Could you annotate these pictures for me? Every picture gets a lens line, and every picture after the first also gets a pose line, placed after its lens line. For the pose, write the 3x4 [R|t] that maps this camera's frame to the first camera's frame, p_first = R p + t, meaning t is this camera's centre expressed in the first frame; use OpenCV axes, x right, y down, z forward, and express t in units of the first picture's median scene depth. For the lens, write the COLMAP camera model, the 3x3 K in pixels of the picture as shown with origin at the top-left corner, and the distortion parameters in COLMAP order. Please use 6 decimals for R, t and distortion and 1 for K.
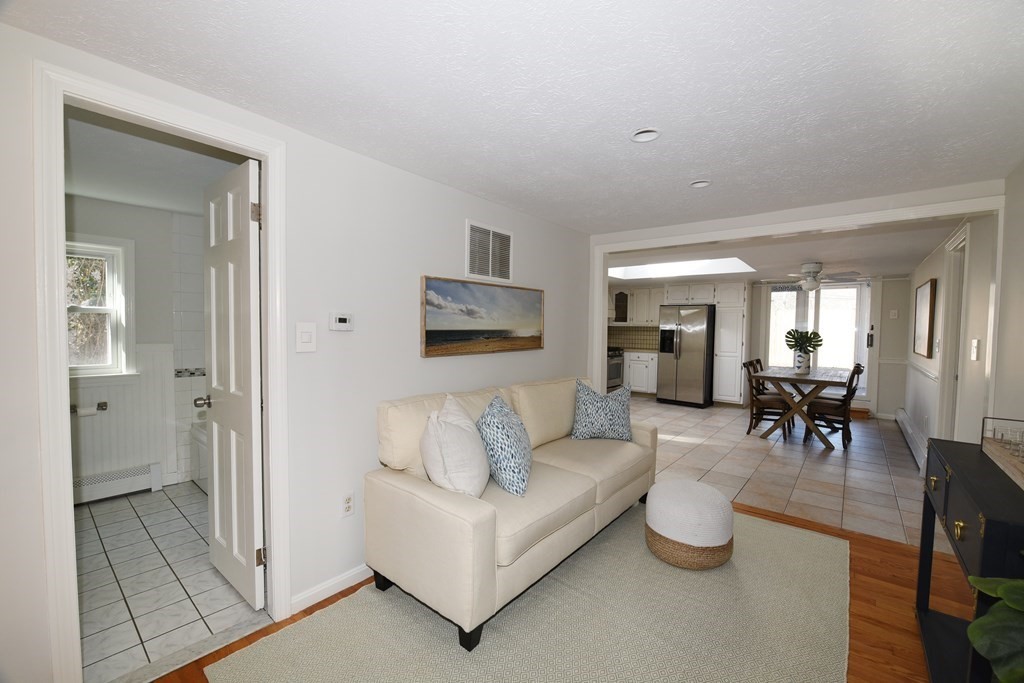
lens RADIAL K [[413.8, 0, 512.0], [0, 413.8, 341.5], [0, 0, 1]] dist [-0.021438, -0.000059]
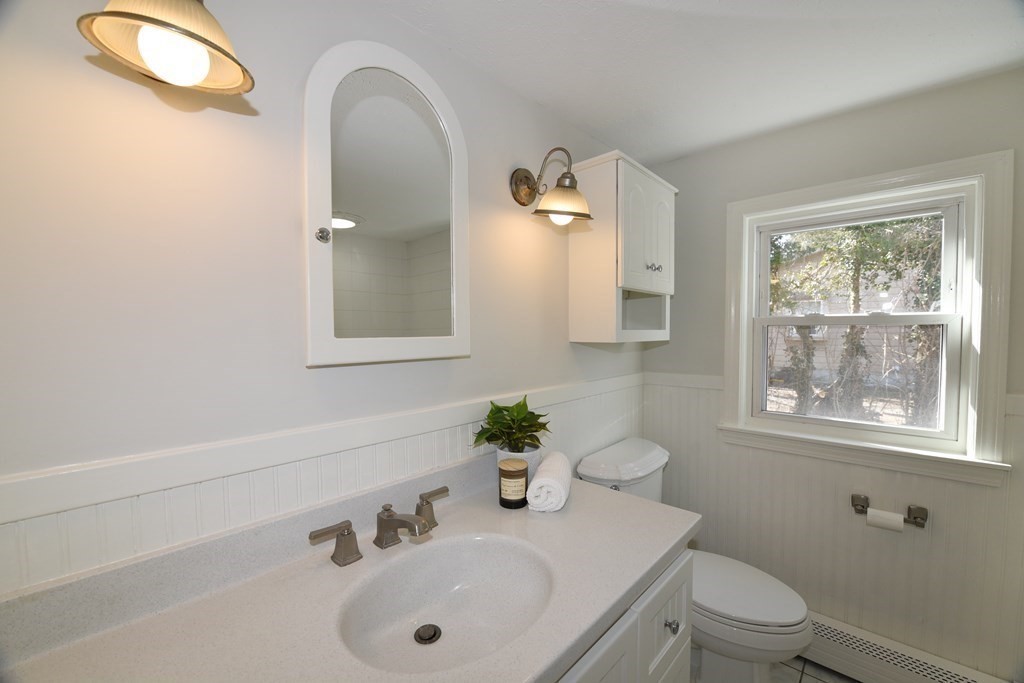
lens RADIAL K [[411.9, 0, 512.0], [0, 411.9, 341.5], [0, 0, 1]] dist [-0.019008, 0.000009]
pose [[-0.054100, 0.017742, -0.998378, -0.253715], [-0.036817, 0.999127, 0.019750, -0.020767], [0.997857, 0.037826, -0.053400, 0.266165]]
